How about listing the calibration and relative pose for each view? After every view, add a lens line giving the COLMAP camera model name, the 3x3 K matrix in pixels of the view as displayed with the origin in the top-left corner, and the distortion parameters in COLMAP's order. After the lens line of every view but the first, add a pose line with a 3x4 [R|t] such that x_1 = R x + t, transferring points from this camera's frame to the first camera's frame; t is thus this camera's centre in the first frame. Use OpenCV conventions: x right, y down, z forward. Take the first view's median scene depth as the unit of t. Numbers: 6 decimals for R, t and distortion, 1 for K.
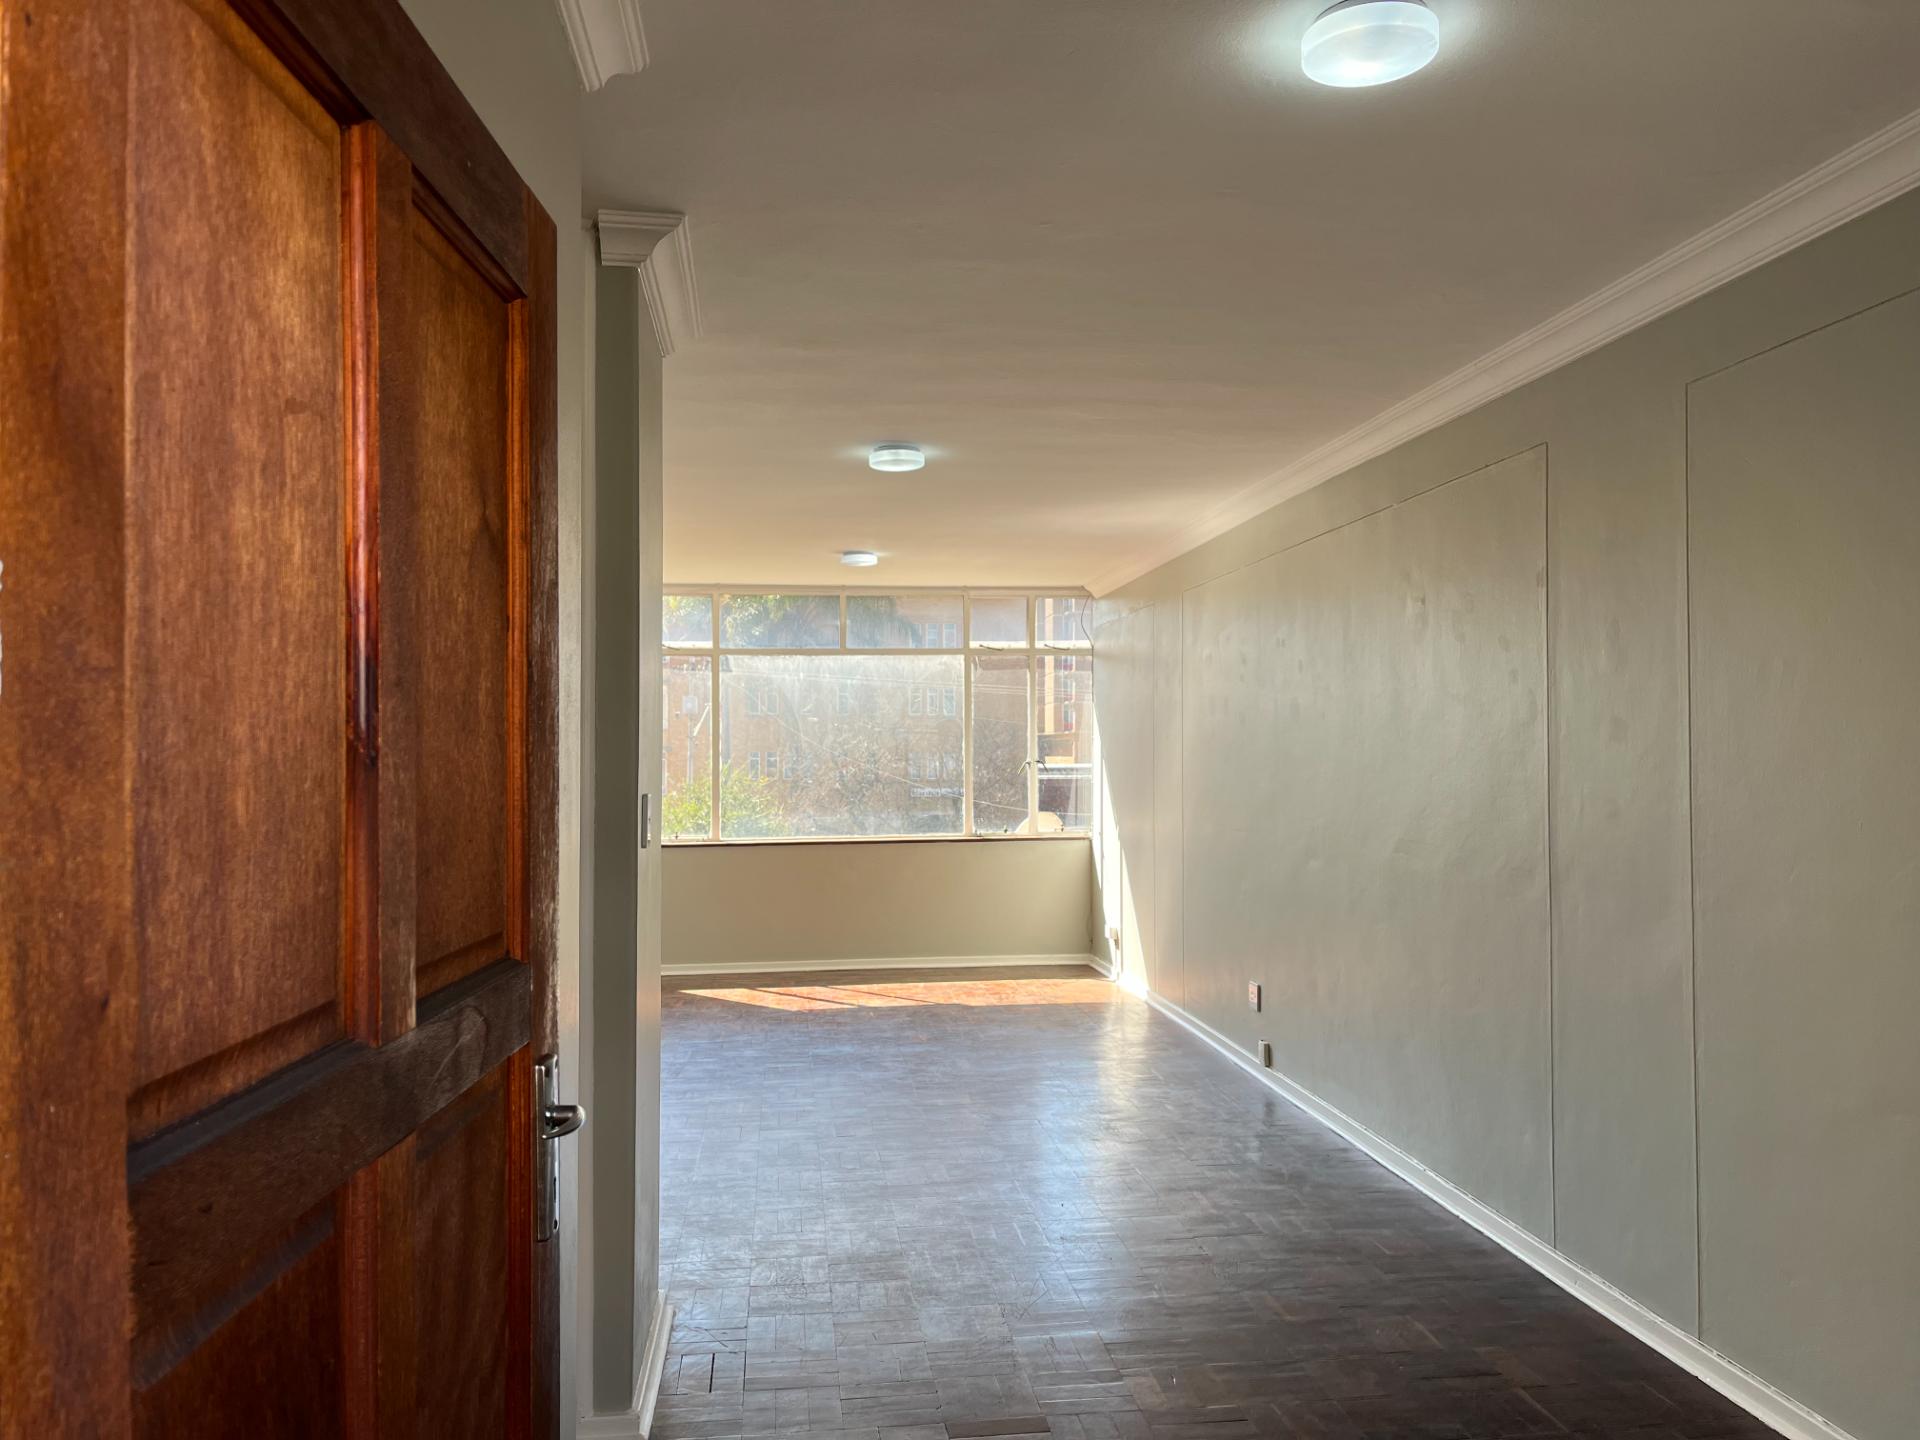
lens RADIAL K [[1450.6, 0, 966.5], [0, 1450.6, 725.6], [0, 0, 1]] dist [0.056960, -0.067059]
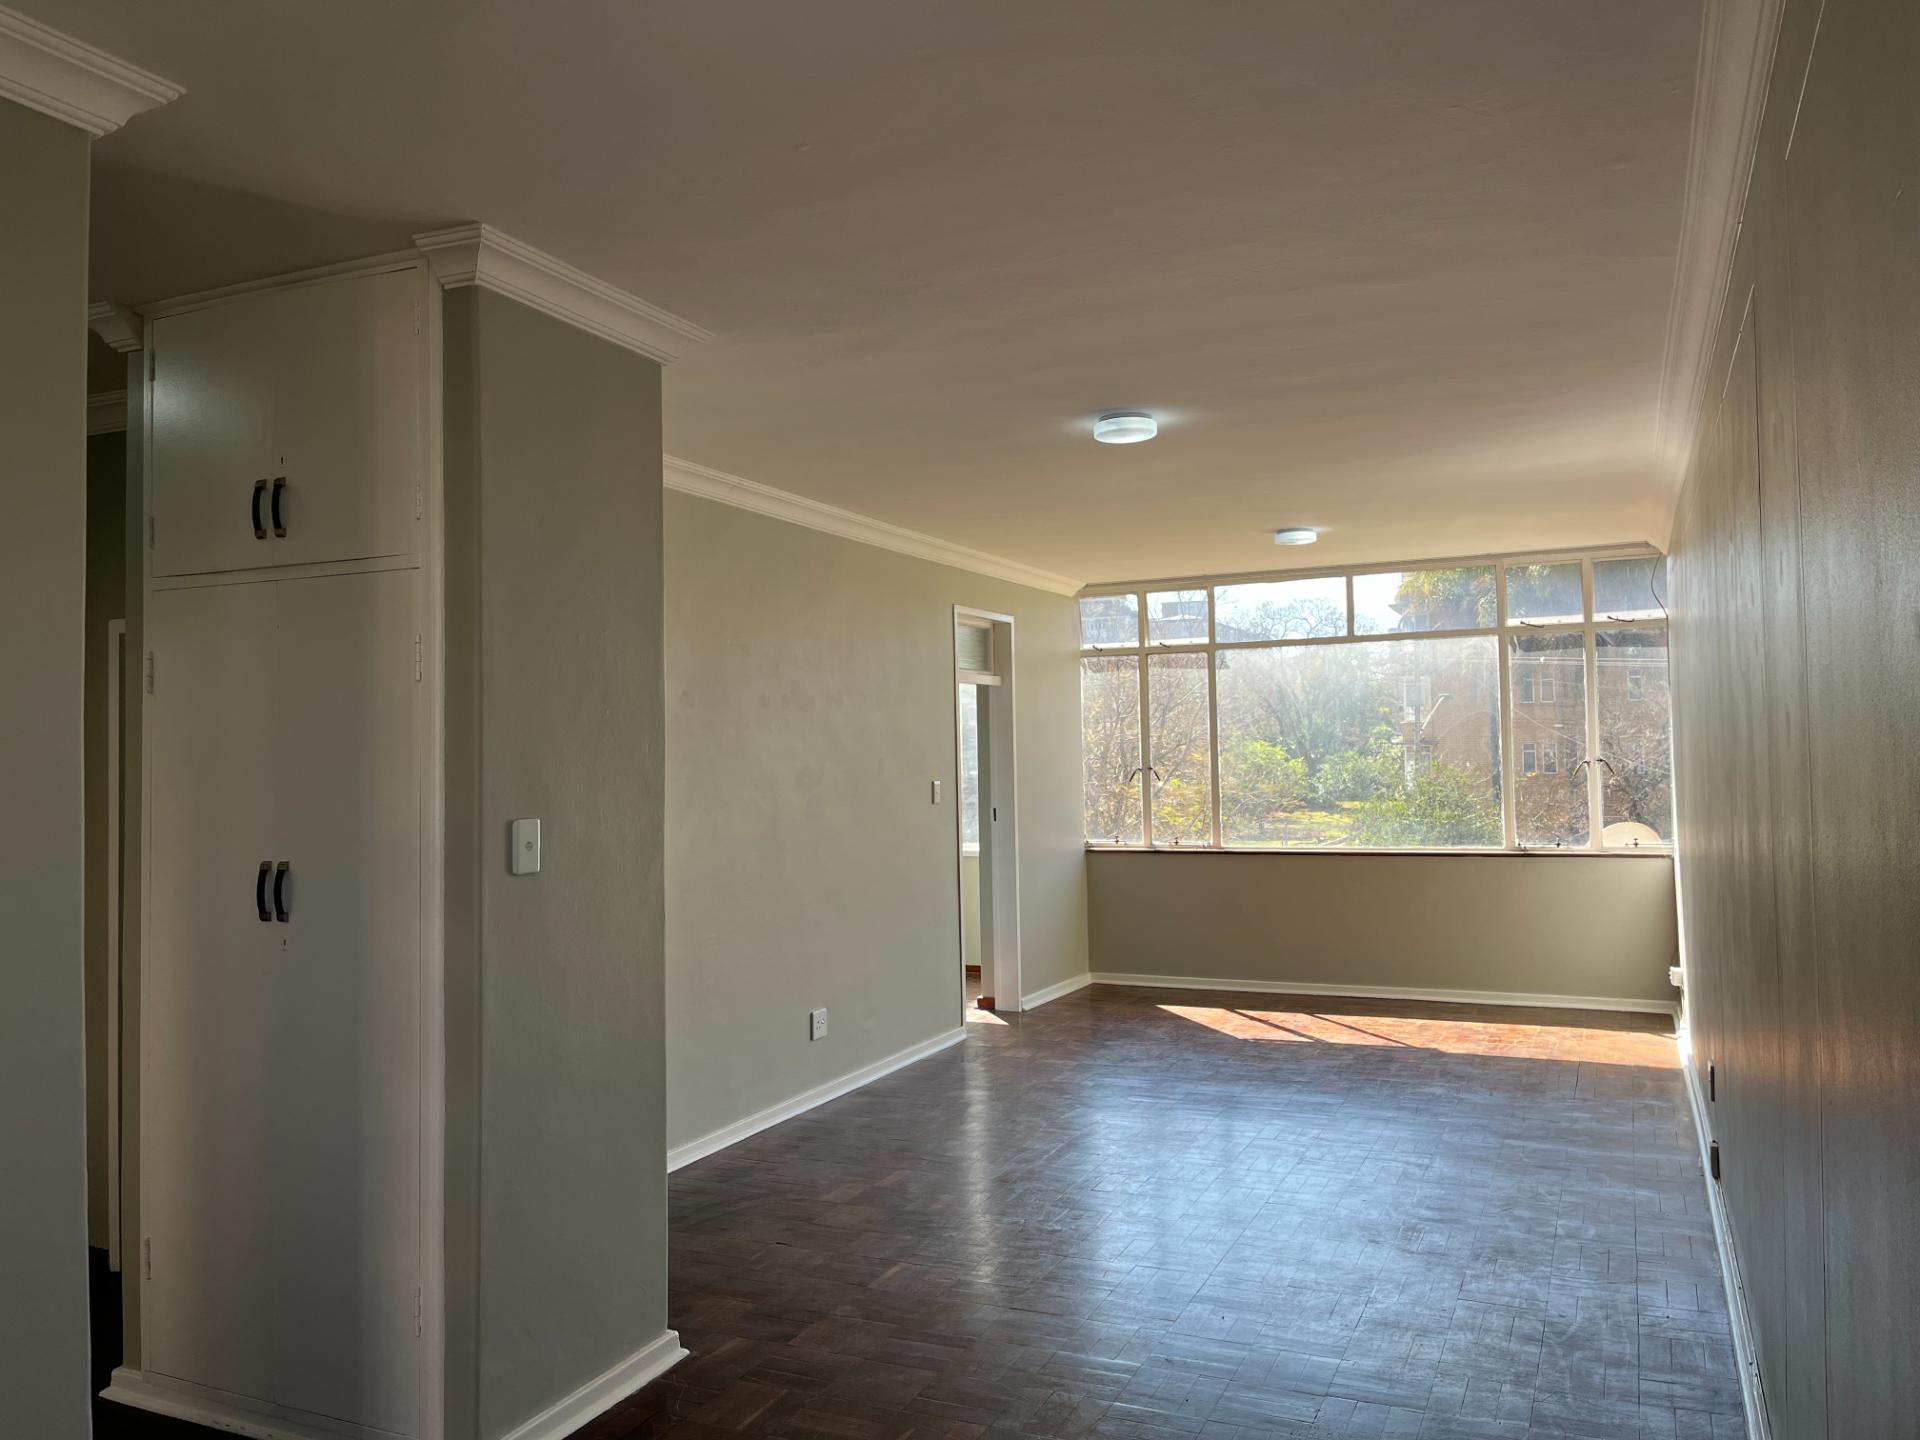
lens RADIAL K [[1450.6, 0, 961.9], [0, 1450.6, 716.4], [0, 0, 1]] dist [0.056960, -0.067059]
pose [[0.847892, -0.024366, -0.529609, 0.188912], [0.023887, 0.999685, -0.007751, -0.002314], [0.529631, -0.006079, 0.848206, 0.113470]]
